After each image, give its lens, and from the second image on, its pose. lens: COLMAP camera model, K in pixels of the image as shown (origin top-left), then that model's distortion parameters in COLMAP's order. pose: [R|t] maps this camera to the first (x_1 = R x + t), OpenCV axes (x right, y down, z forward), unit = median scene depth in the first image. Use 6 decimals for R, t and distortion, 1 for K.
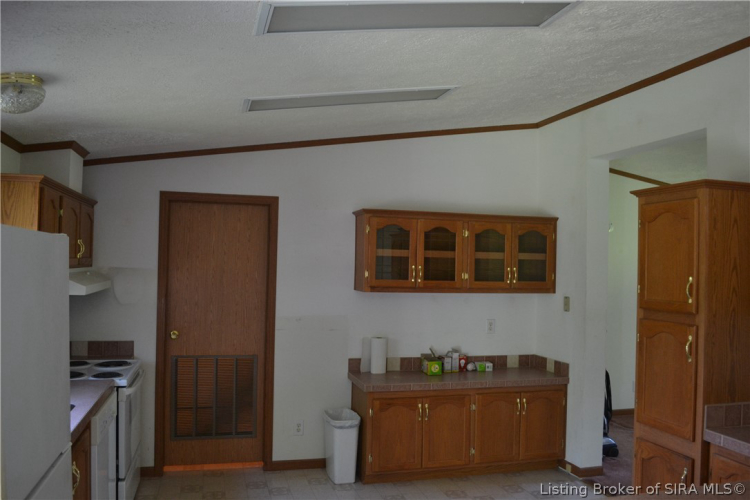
lens RADIAL K [[601.0, 0, 370.1], [0, 601.0, 251.2], [0, 0, 1]] dist [-0.080884, 0.009584]
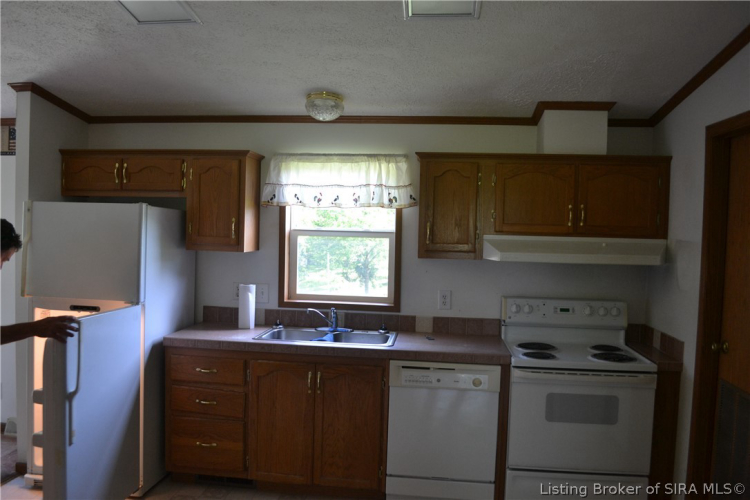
lens RADIAL K [[601.0, 0, 370.1], [0, 601.0, 251.2], [0, 0, 1]] dist [-0.080884, 0.009584]
pose [[-0.330458, 0.001146, -0.943820, 0.388171], [-0.012098, 0.999912, 0.005450, 0.040932], [0.943743, 0.013220, -0.330415, 0.823346]]
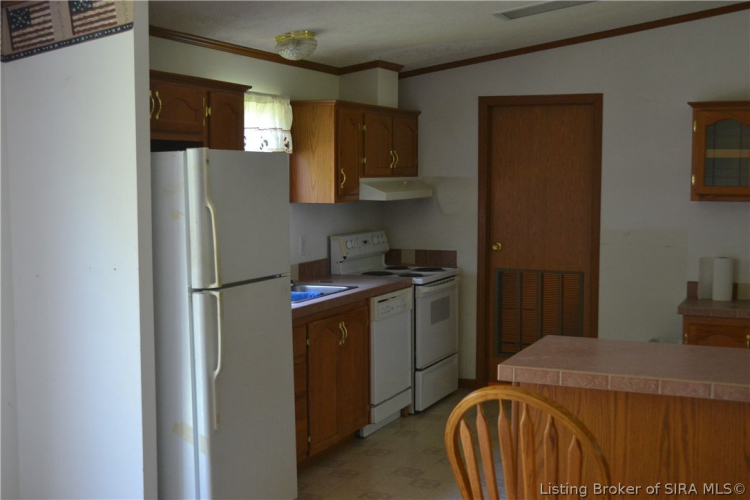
lens RADIAL K [[1022.6, 0, 375.0], [0, 1022.6, 250.0], [0, 0, 1]] dist [-0.003422, -0.000997]
pose [[0.790143, 0.027869, -0.612289, 0.512652], [0.027917, 0.996293, 0.081373, 0.006634], [0.612287, -0.081390, 0.786435, -0.407381]]
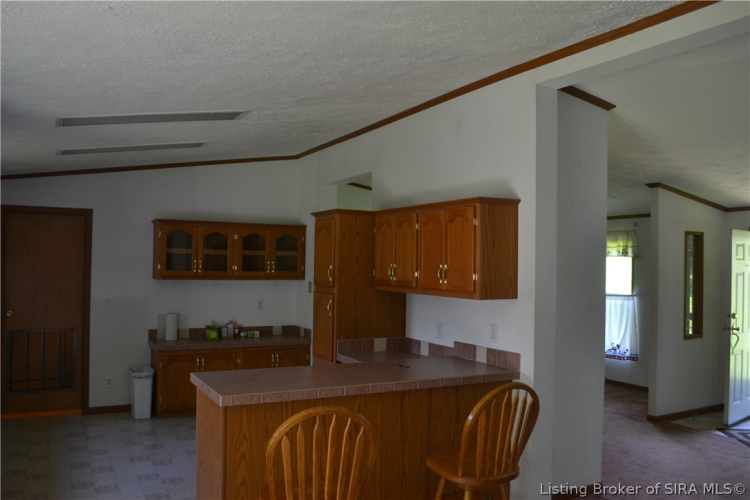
lens RADIAL K [[601.0, 0, 370.1], [0, 601.0, 251.2], [0, 0, 1]] dist [-0.080884, 0.009584]
pose [[0.973827, -0.001584, 0.227286, 0.151323], [0.000212, 0.999982, 0.006057, -0.004990], [-0.227292, -0.005851, 0.973809, -0.425404]]
